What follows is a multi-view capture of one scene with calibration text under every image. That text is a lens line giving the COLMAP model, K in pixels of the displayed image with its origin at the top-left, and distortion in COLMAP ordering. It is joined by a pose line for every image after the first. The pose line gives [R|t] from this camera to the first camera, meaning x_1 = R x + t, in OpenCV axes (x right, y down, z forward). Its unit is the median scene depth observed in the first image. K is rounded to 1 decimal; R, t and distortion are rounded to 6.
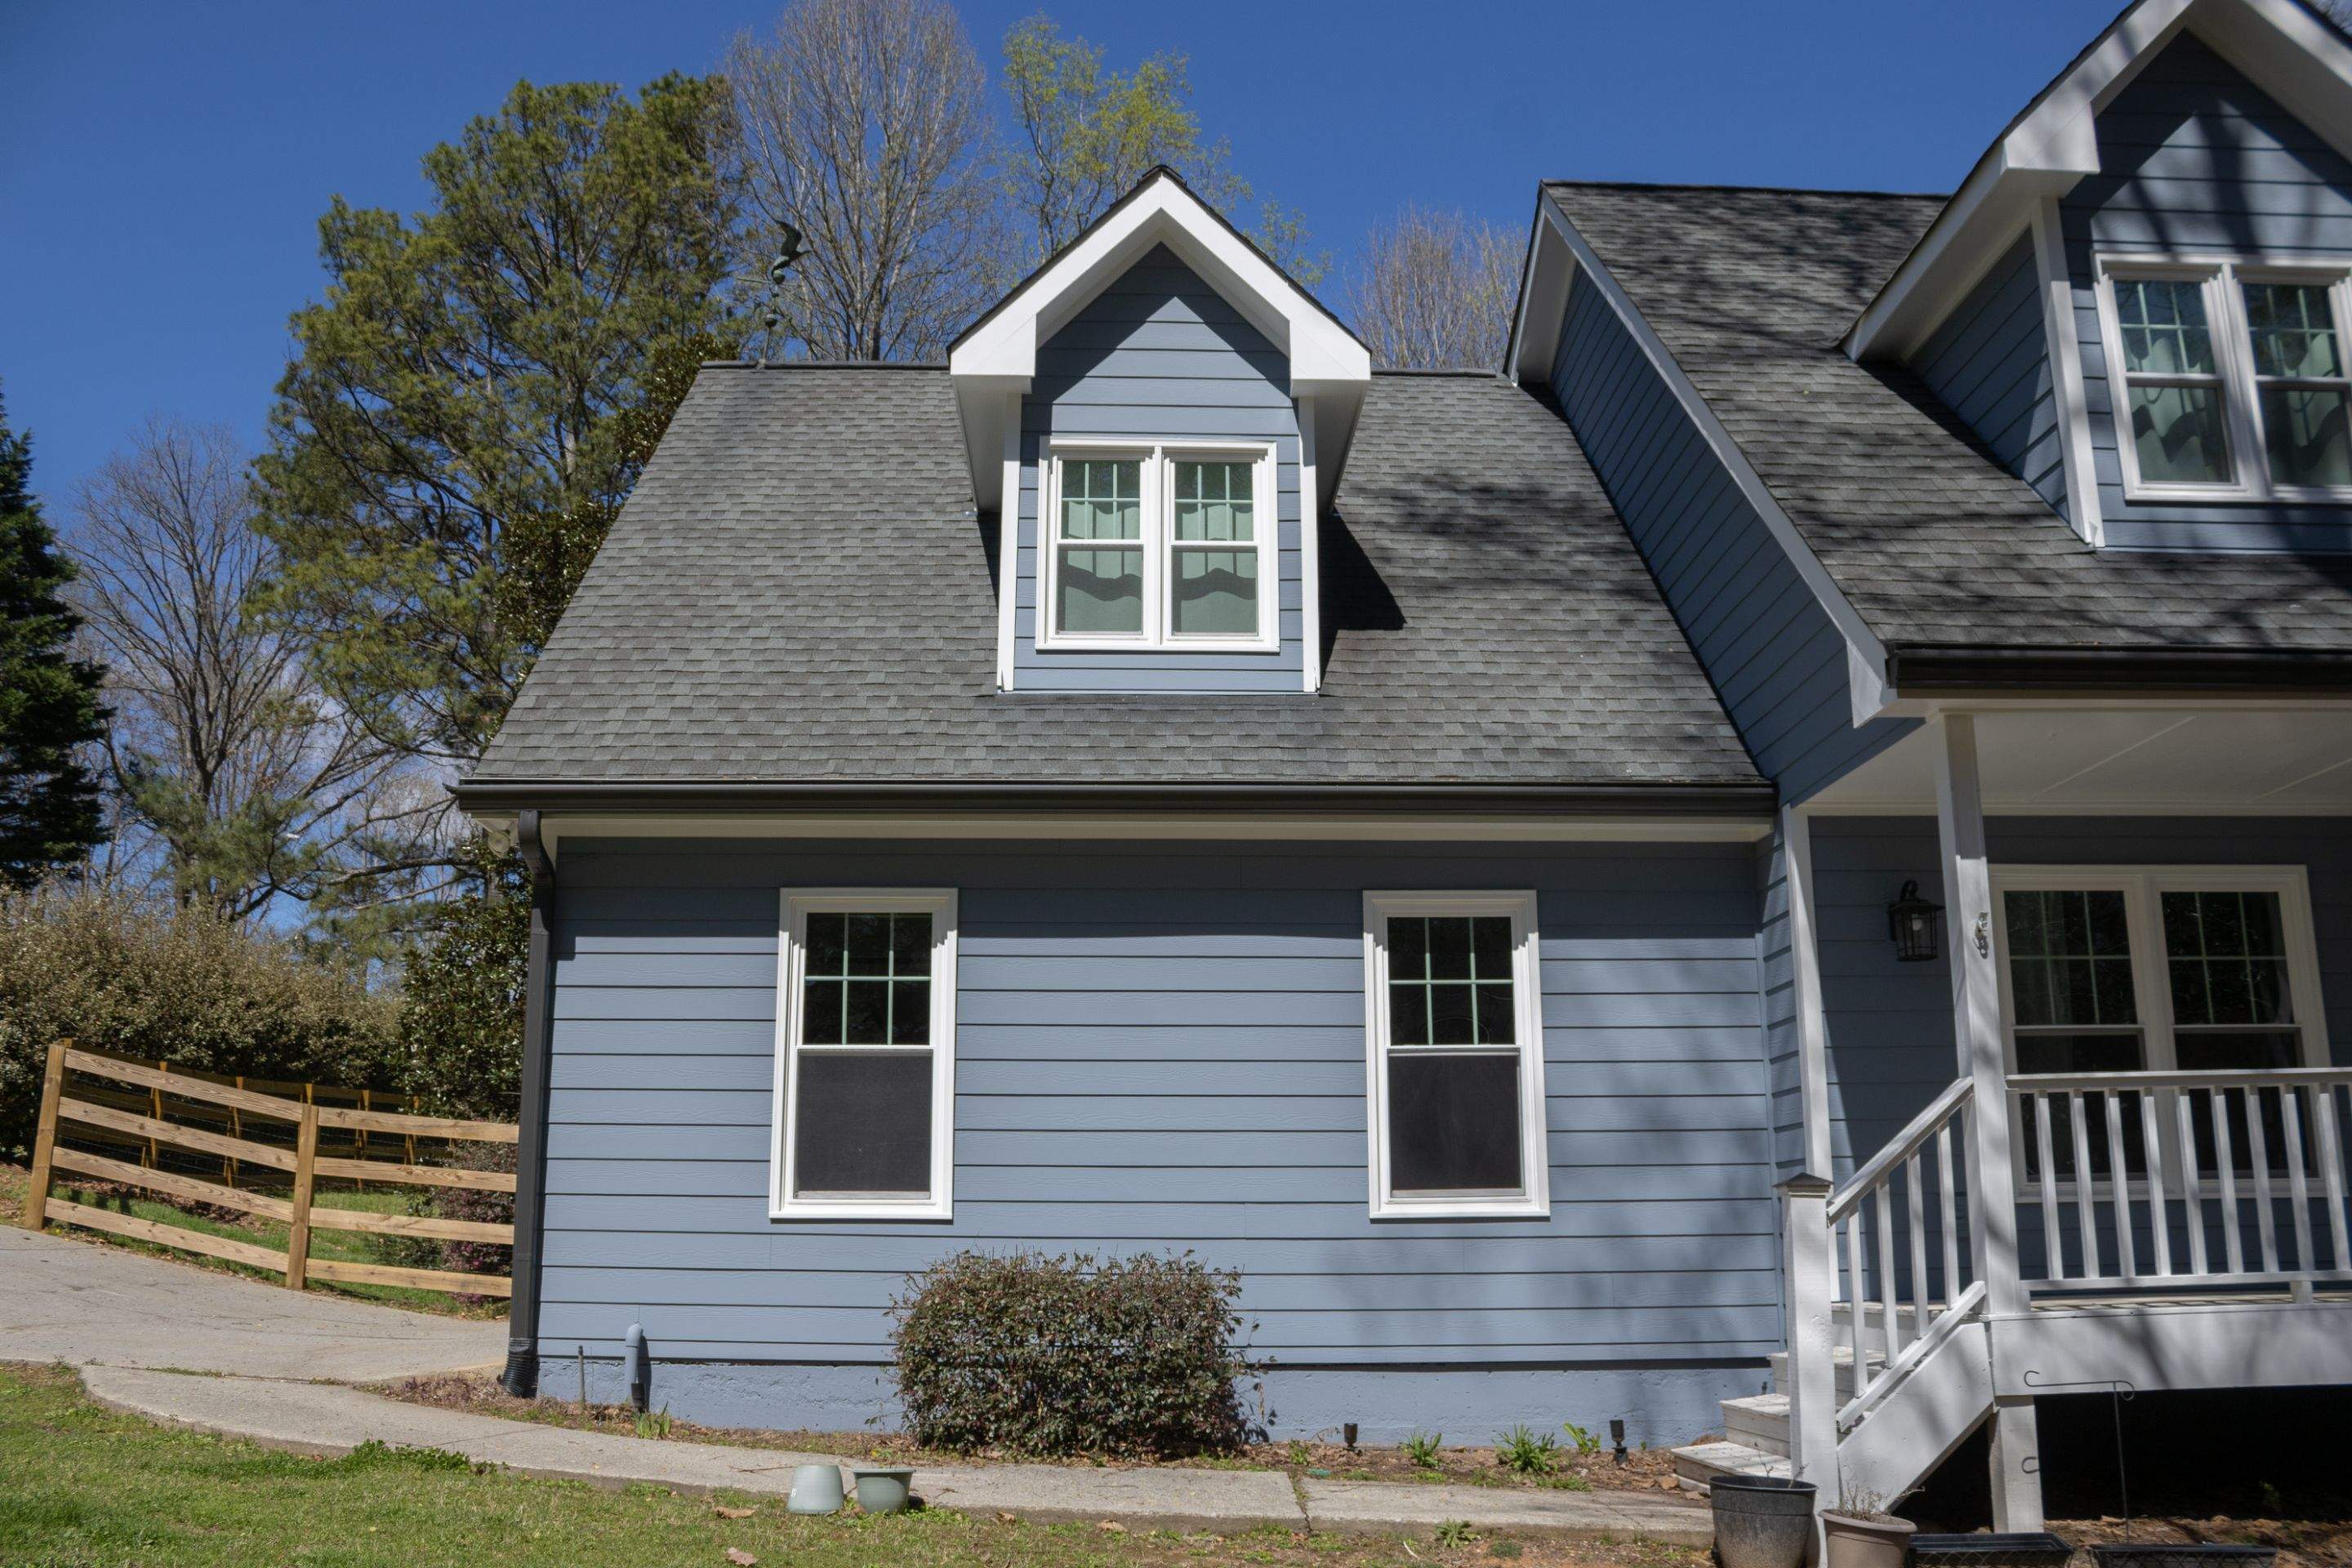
lens RADIAL K [[2012.3, 0, 1176.0], [0, 2012.3, 784.0], [0, 0, 1]] dist [-0.149938, 0.143714]
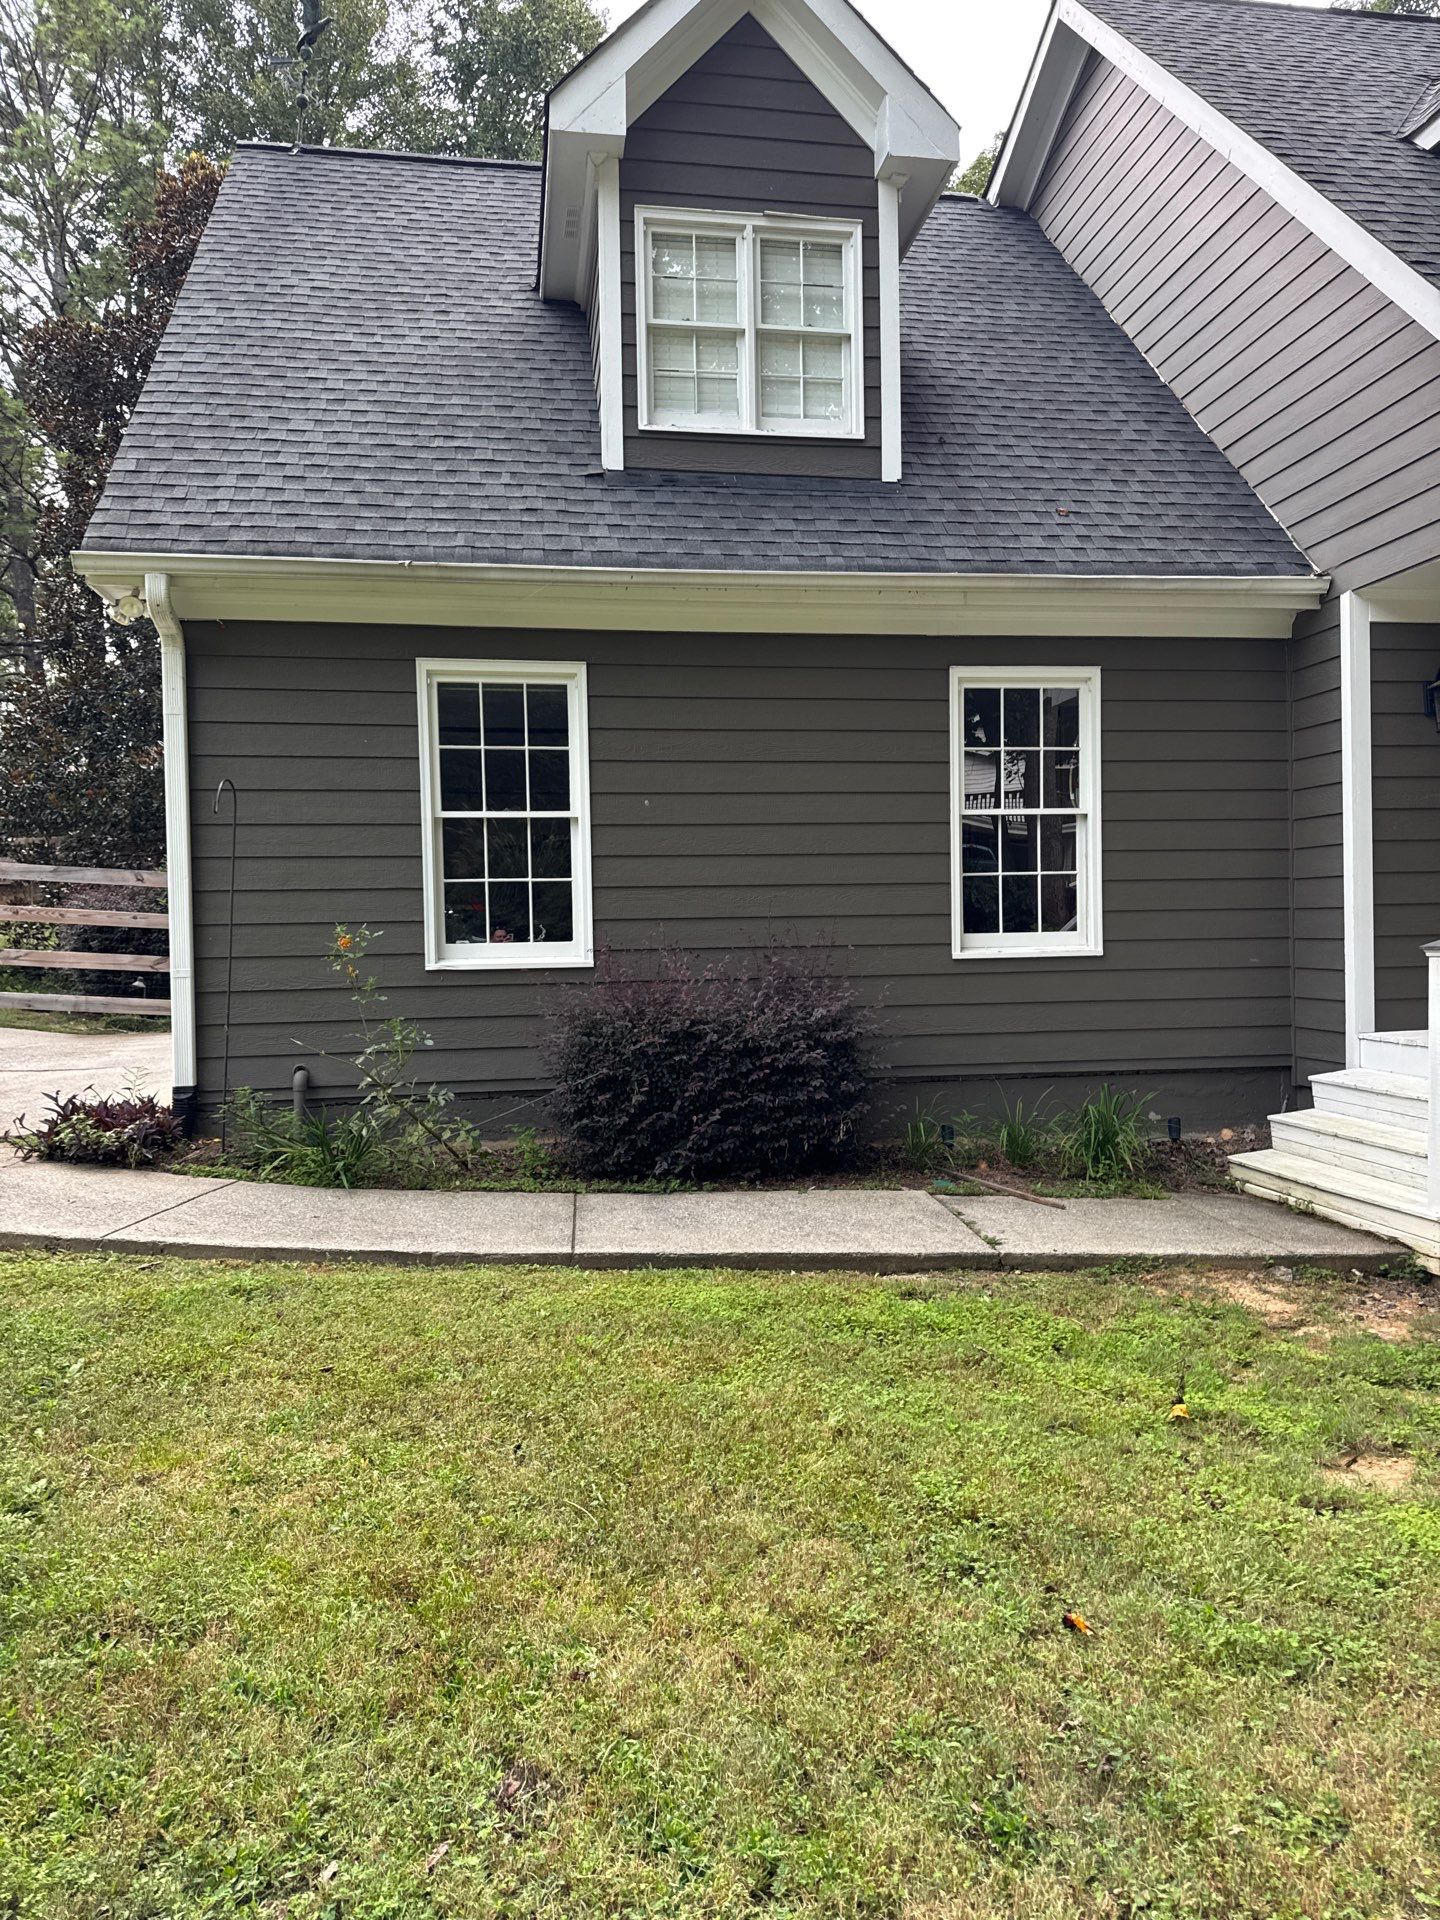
lens RADIAL K [[1389.1, 0, 720.0], [0, 1389.1, 960.0], [0, 0, 1]] dist [0.111103, -0.131057]
pose [[0.992559, -0.015136, 0.120821, -0.119072], [-0.015236, 0.969007, 0.246563, 0.018802], [-0.120808, -0.246569, 0.961566, 0.214137]]
